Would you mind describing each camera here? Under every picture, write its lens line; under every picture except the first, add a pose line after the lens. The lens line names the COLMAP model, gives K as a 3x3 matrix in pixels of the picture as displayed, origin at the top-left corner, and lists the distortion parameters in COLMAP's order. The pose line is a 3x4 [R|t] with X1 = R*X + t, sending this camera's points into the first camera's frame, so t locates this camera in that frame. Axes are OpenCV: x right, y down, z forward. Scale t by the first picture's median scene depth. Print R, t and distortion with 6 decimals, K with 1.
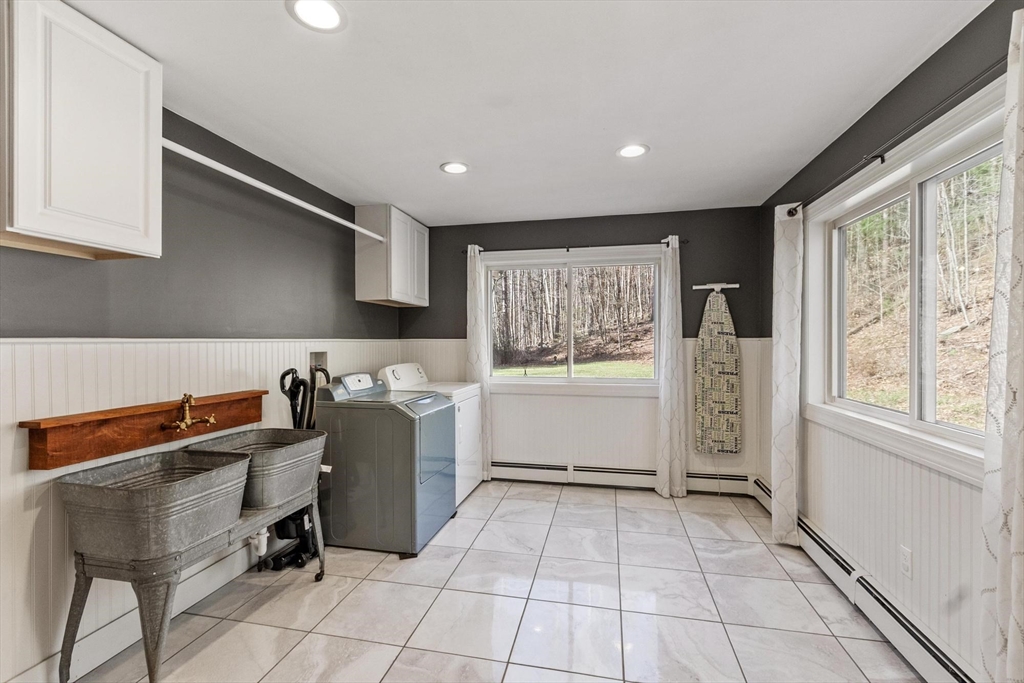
lens RADIAL K [[457.9, 0, 509.2], [0, 457.9, 340.5], [0, 0, 1]] dist [0.001893, -0.000227]
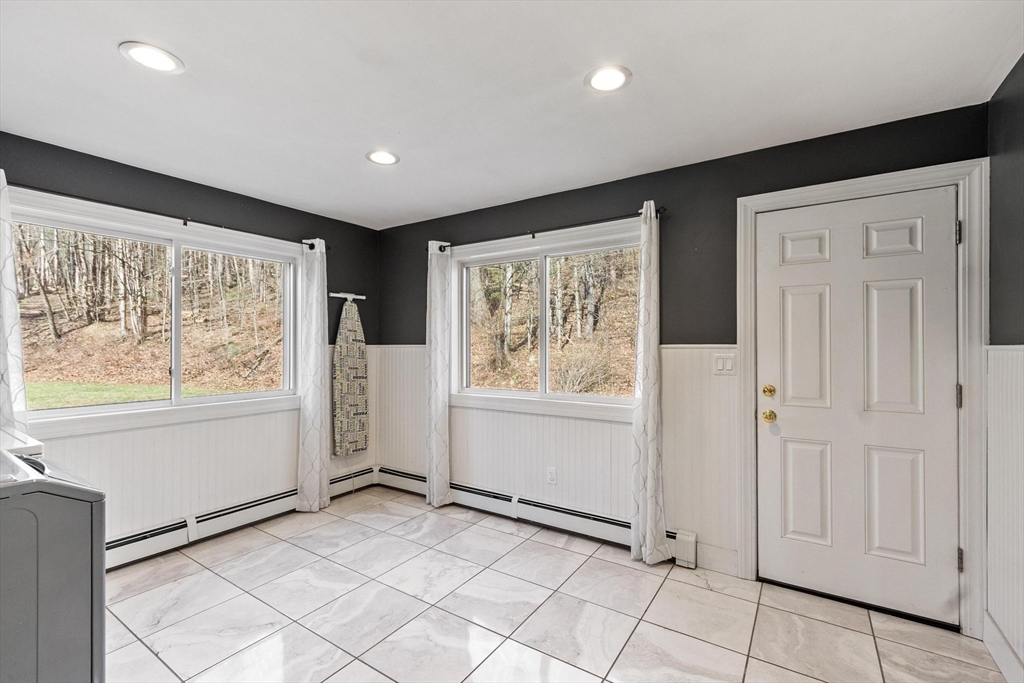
lens RADIAL K [[457.9, 0, 509.2], [0, 457.9, 340.5], [0, 0, 1]] dist [0.001893, -0.000227]
pose [[0.337629, 0.014829, 0.941163, -0.426932], [0.002182, 0.999861, -0.016537, 0.003009], [-0.941277, 0.007637, 0.337549, 0.299699]]
